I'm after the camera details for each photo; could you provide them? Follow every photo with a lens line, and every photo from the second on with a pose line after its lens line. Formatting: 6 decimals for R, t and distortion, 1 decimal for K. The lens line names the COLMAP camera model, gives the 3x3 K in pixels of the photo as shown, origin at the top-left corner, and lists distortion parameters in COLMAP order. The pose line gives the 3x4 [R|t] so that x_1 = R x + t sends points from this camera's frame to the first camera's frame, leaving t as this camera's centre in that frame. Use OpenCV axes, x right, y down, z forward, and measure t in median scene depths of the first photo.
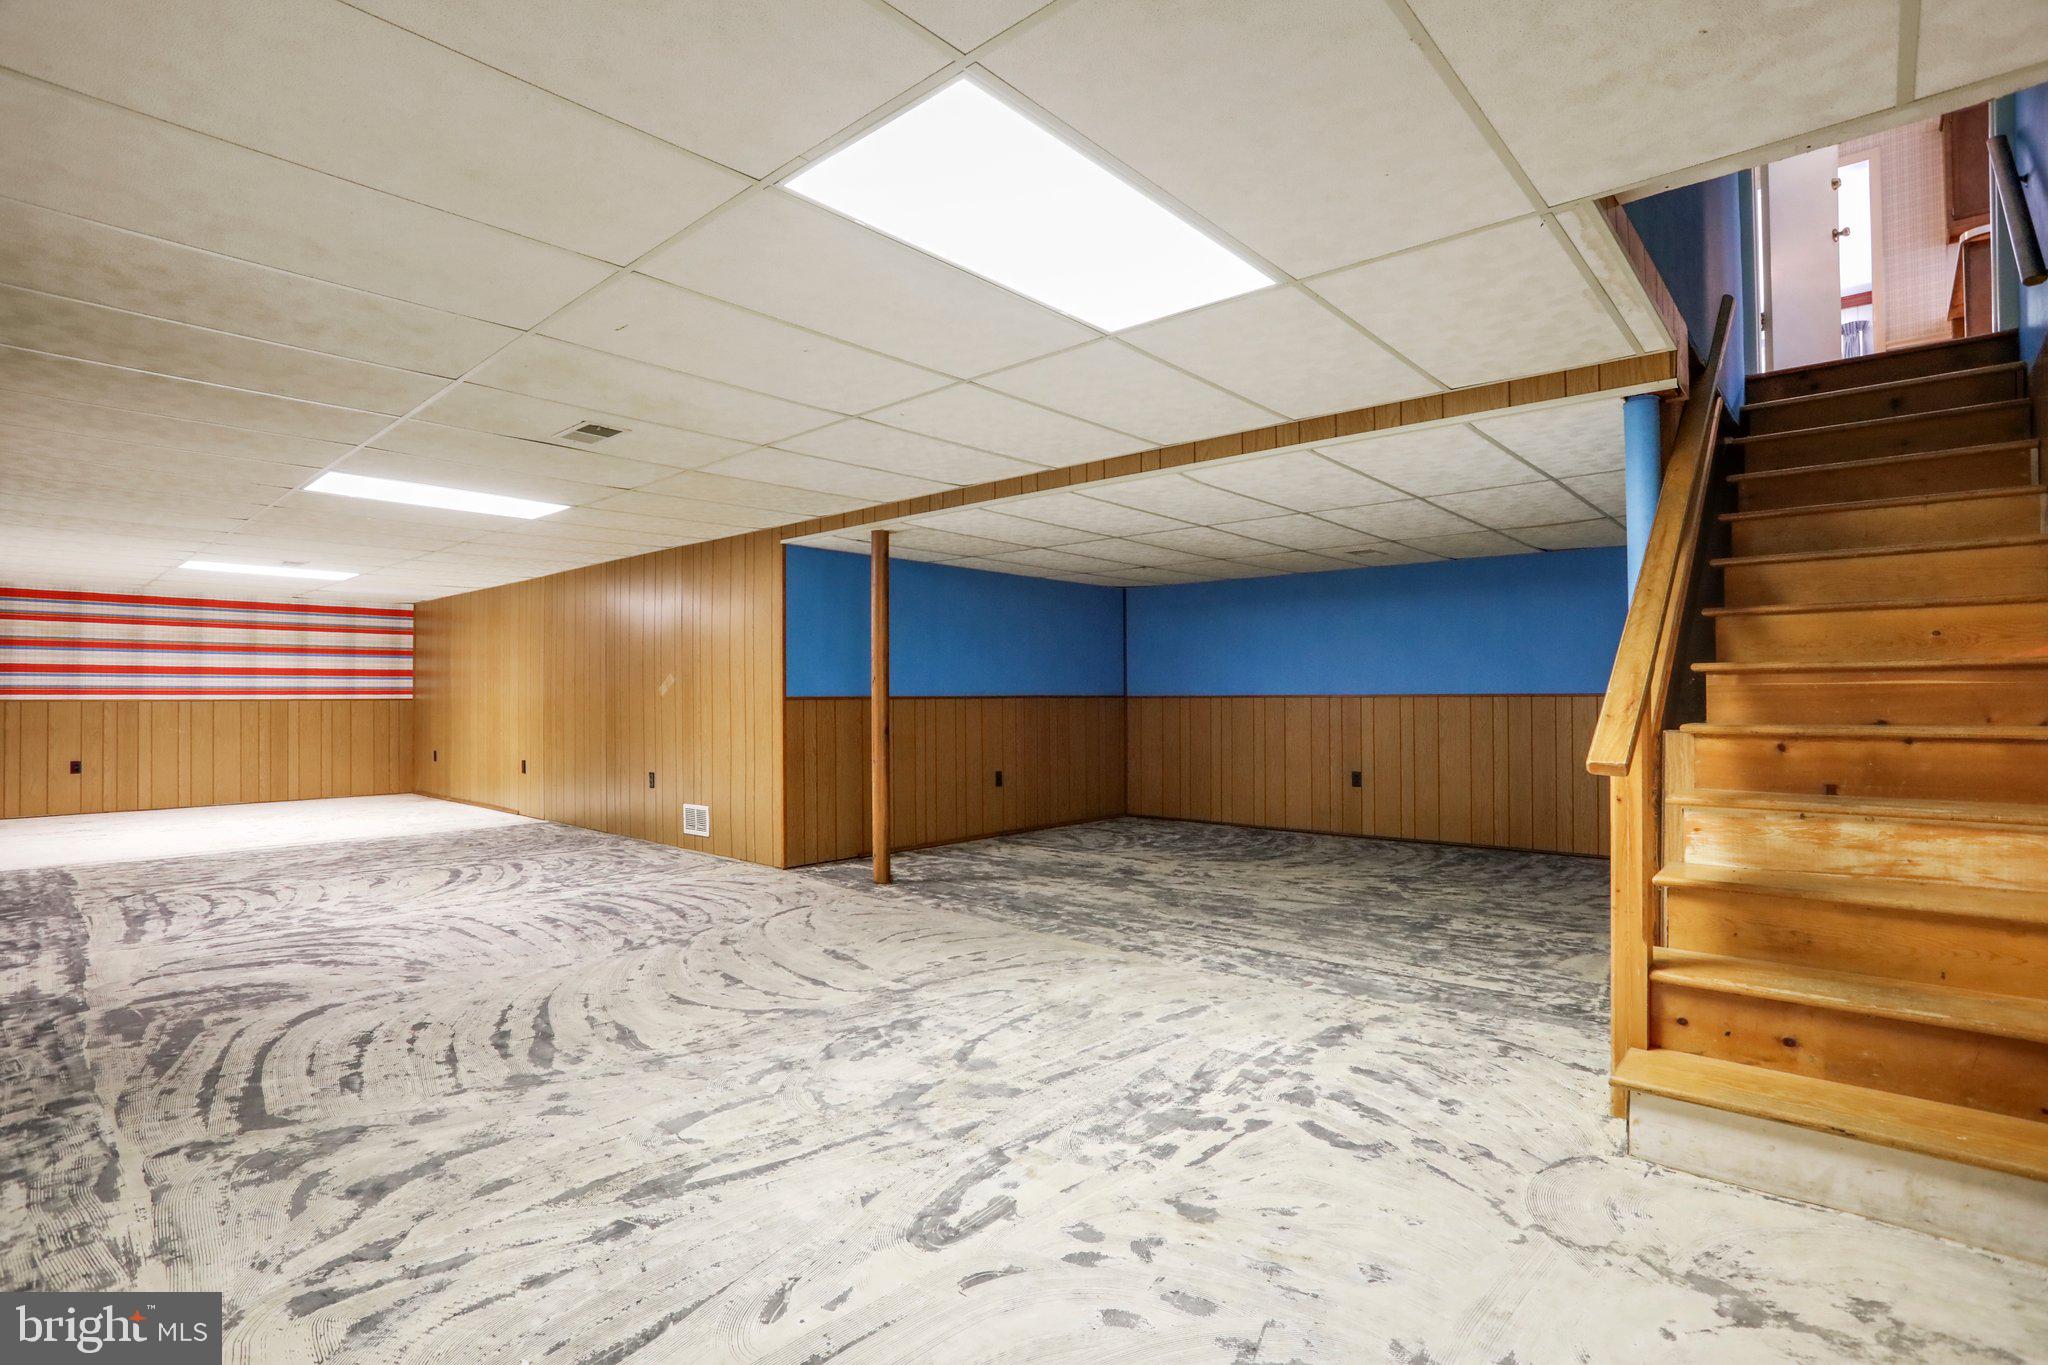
lens RADIAL K [[993.4, 0, 1026.9], [0, 993.4, 686.0], [0, 0, 1]] dist [-0.051283, 0.011981]
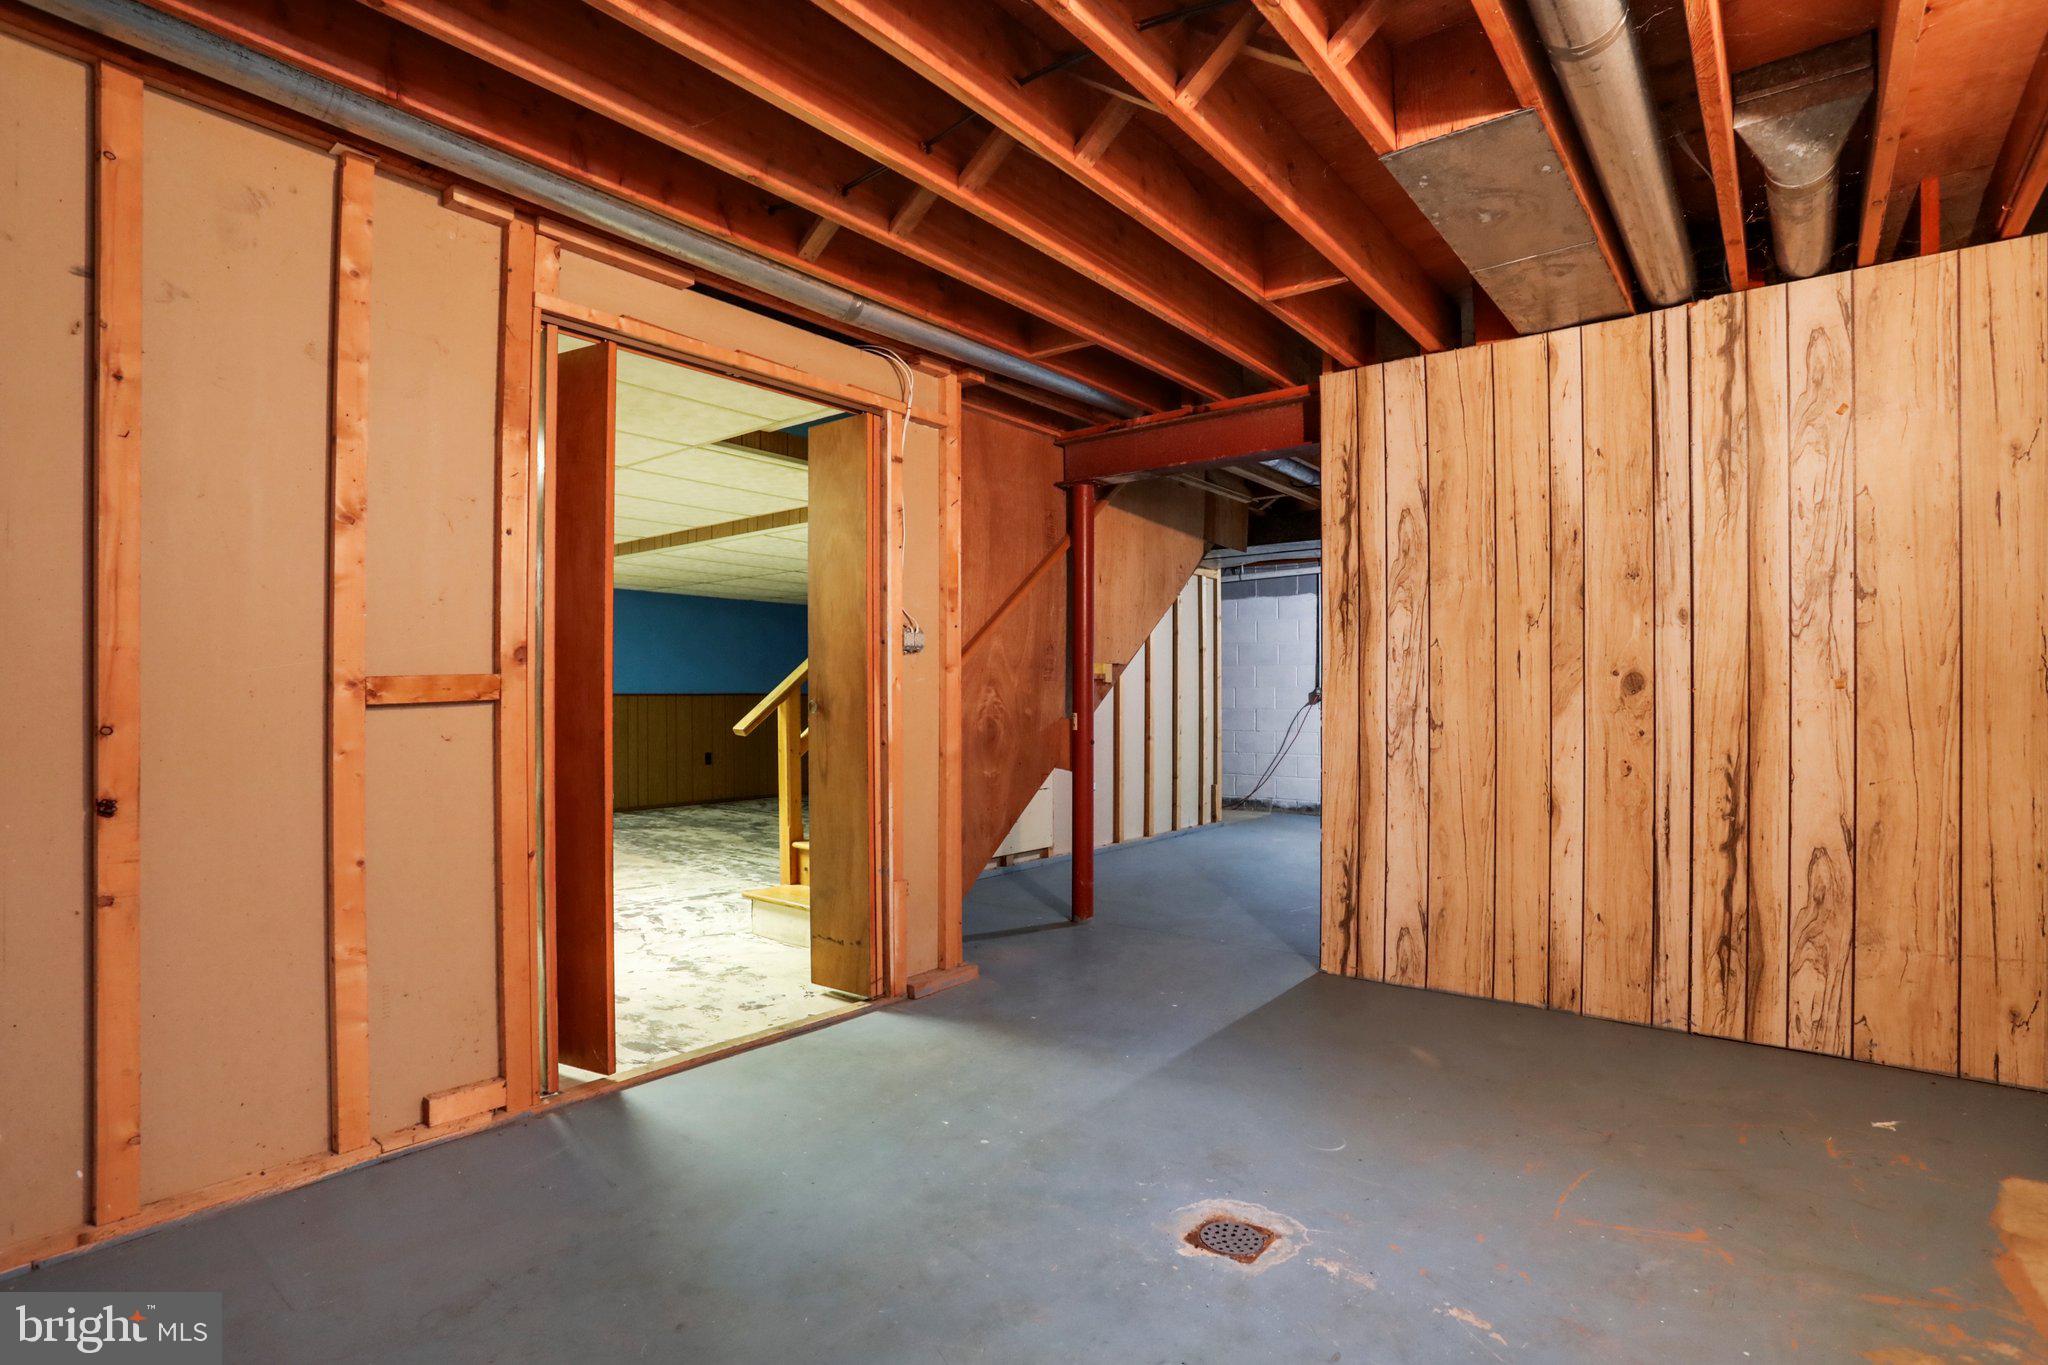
lens RADIAL K [[993.4, 0, 1022.7], [0, 993.4, 688.8], [0, 0, 1]] dist [-0.051283, 0.011981]
pose [[0.998758, 0.010125, 0.048778, 0.392111], [-0.010201, 0.999947, 0.001303, -0.002477], [-0.048762, -0.001799, 0.998809, -0.365418]]
